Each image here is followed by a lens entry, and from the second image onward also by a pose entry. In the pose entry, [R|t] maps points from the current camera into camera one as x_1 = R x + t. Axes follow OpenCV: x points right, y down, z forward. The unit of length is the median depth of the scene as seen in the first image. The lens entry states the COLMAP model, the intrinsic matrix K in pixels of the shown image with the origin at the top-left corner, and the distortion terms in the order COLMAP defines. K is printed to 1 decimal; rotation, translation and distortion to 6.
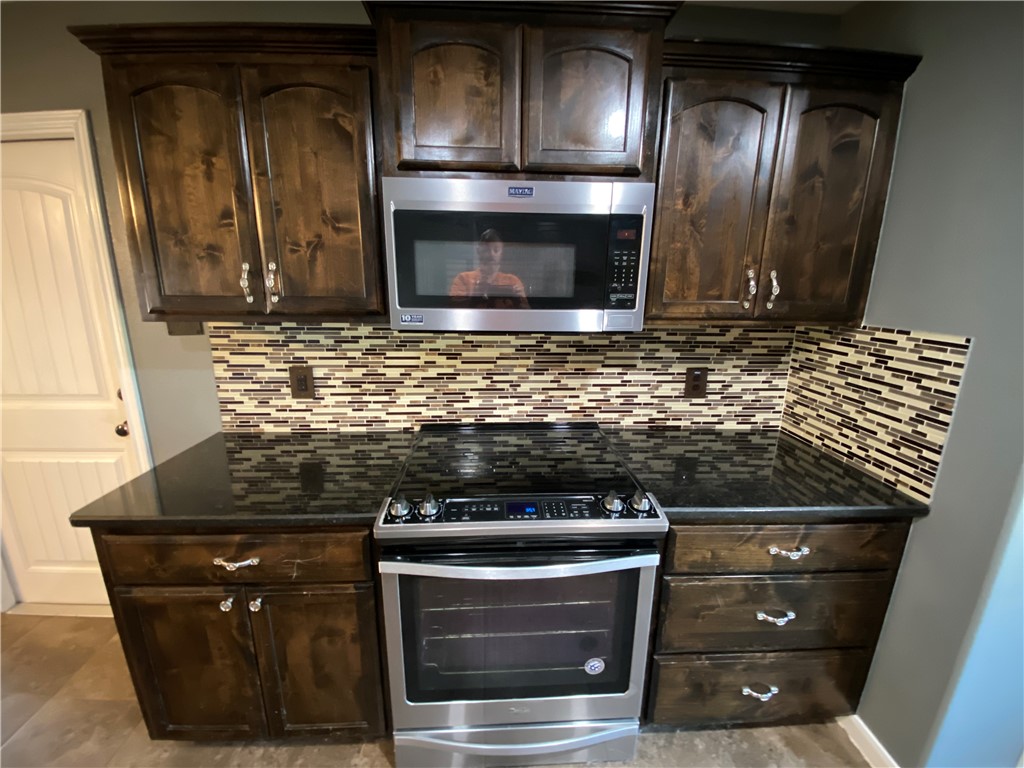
lens RADIAL K [[413.2, 0, 512.0], [0, 413.2, 382.1], [0, 0, 1]] dist [0.043950, -0.029521]
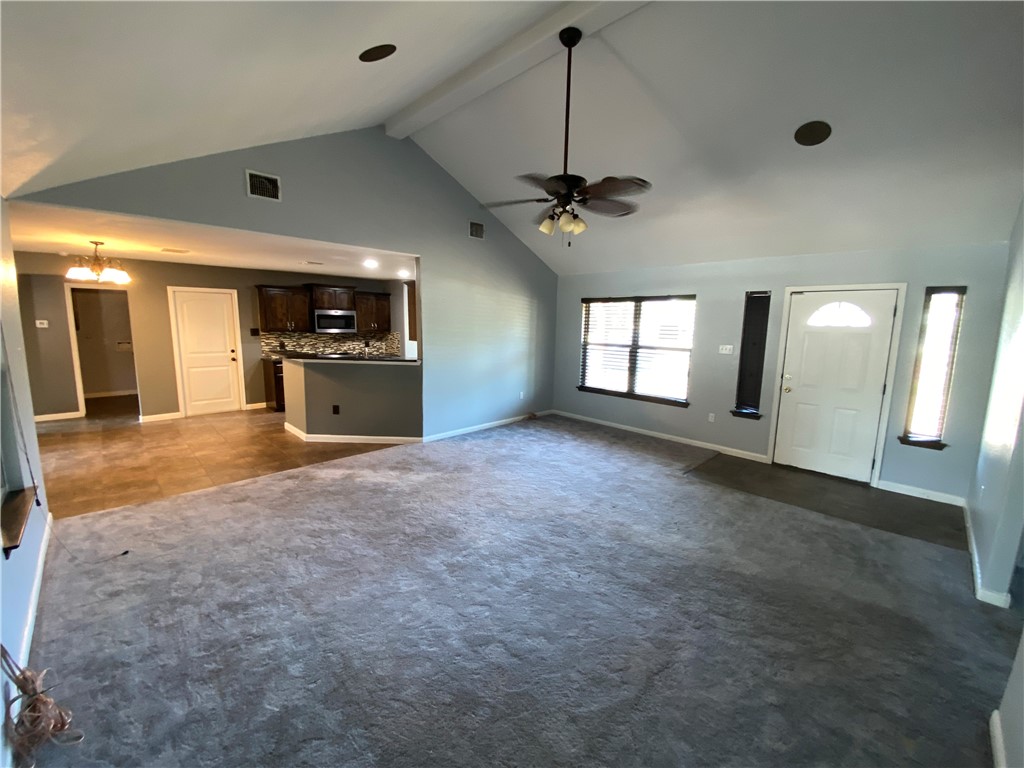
lens RADIAL K [[417.2, 0, 511.0], [0, 417.2, 385.5], [0, 0, 1]] dist [0.015845, -0.018734]
pose [[0.750053, -0.097069, 0.654215, -1.637723], [0.136416, 0.990607, -0.009420, 0.799939], [-0.647156, 0.096311, 0.756250, -3.972712]]
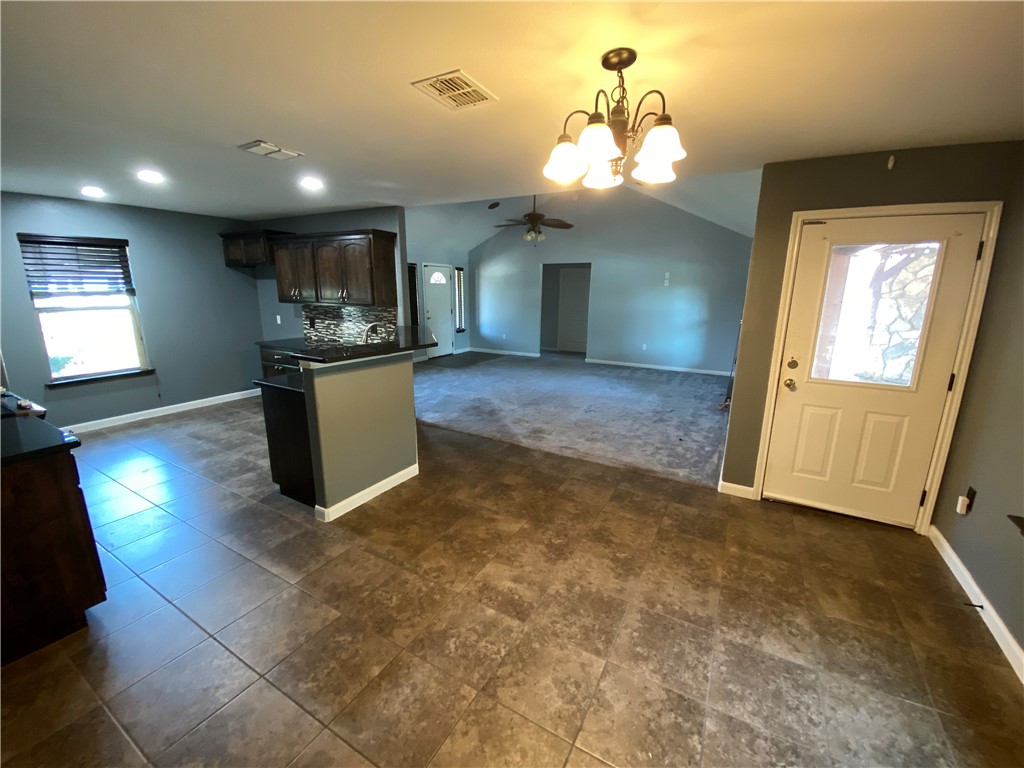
lens RADIAL K [[413.2, 0, 512.0], [0, 413.2, 382.1], [0, 0, 1]] dist [0.043950, -0.029521]
pose [[-0.843514, -0.140006, 0.518538, -2.183504], [0.098124, 0.909012, 0.405055, -0.260728], [-0.528067, 0.392550, -0.753027, 0.789928]]
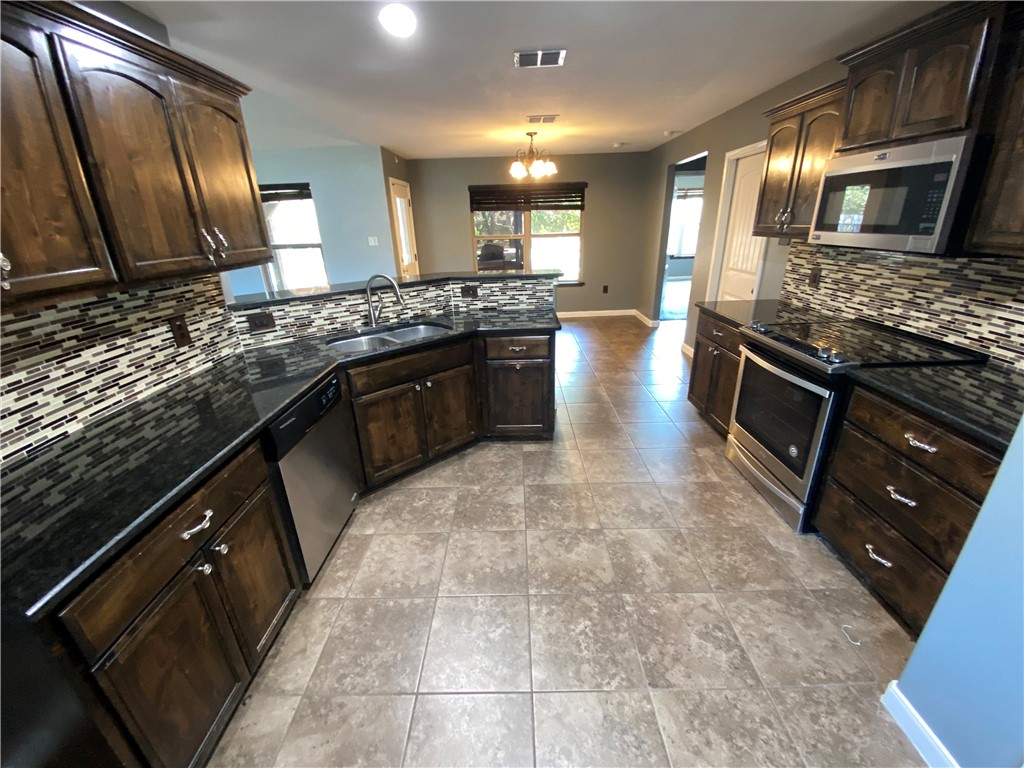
lens RADIAL K [[413.2, 0, 512.0], [0, 413.2, 382.1], [0, 0, 1]] dist [0.043950, -0.029521]
pose [[-0.048778, 0.351110, -0.935063, 1.288105], [-0.196178, 0.914574, 0.353650, 0.026842], [0.979354, 0.200690, 0.024269, -0.162576]]
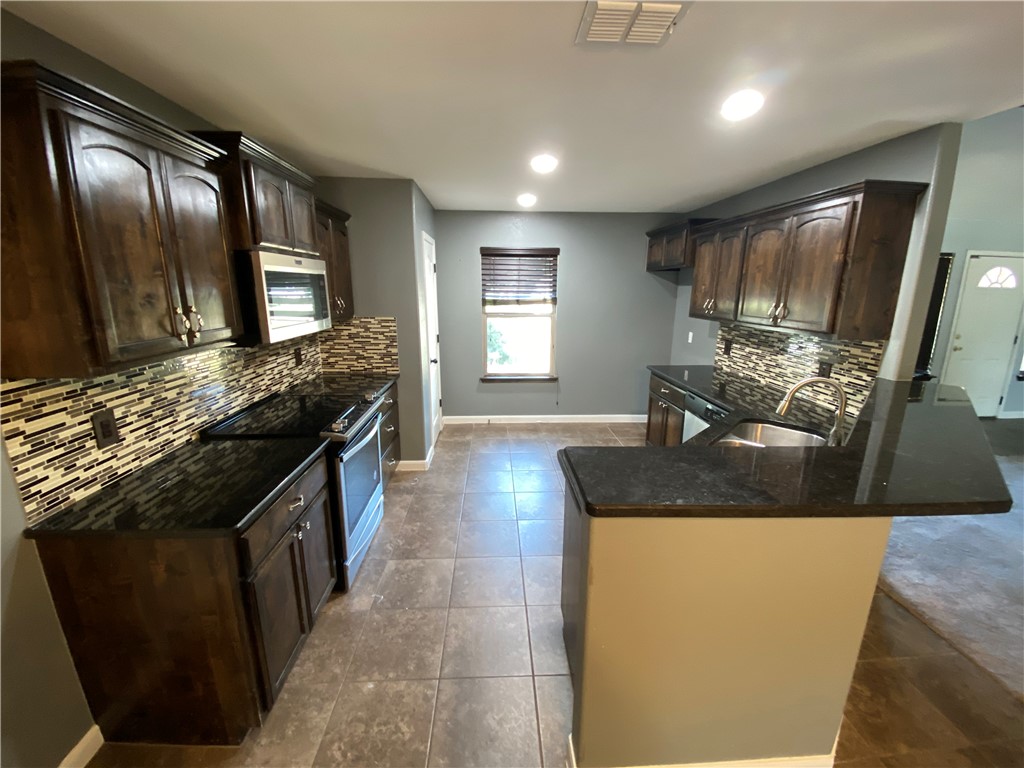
lens RADIAL K [[417.2, 0, 511.0], [0, 417.2, 385.5], [0, 0, 1]] dist [0.015845, -0.018734]
pose [[0.001715, -0.243127, 0.969993, -1.359175], [0.217907, 0.946776, 0.236923, -0.111674], [-0.975968, 0.210962, 0.054603, 0.044417]]
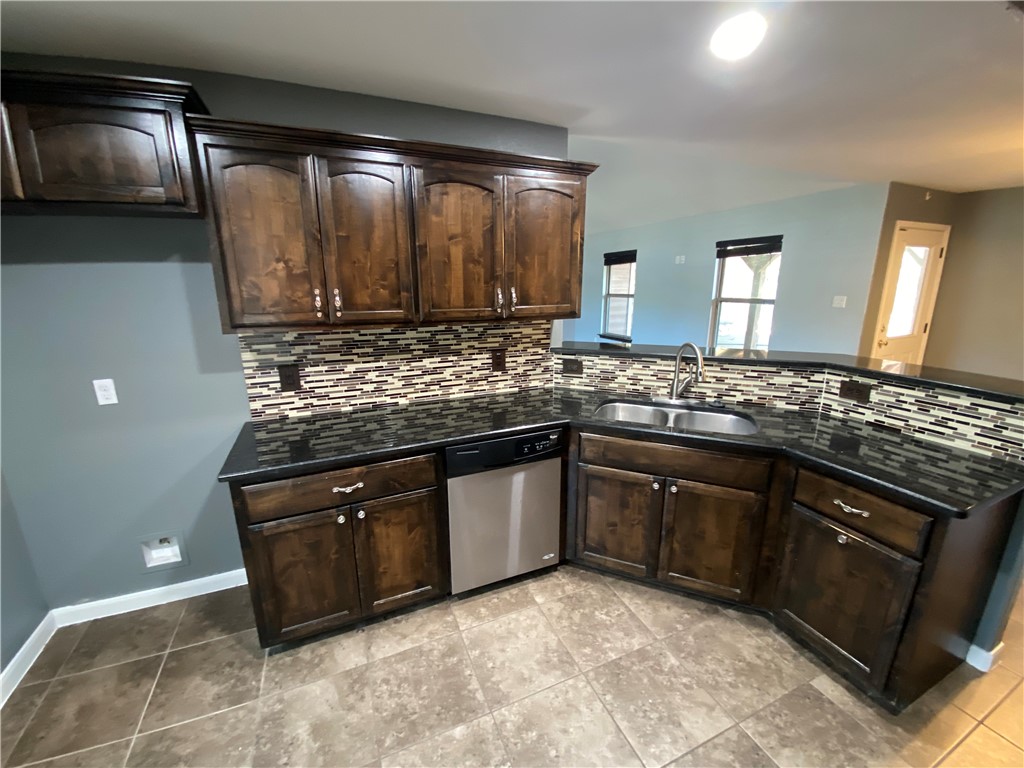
lens RADIAL K [[413.2, 0, 512.0], [0, 413.2, 382.1], [0, 0, 1]] dist [0.043950, -0.029521]
pose [[-0.934583, 0.076928, -0.347328, 0.695186], [-0.085052, 0.899707, 0.428128, -0.094645], [0.345428, 0.429662, -0.834308, 0.259535]]
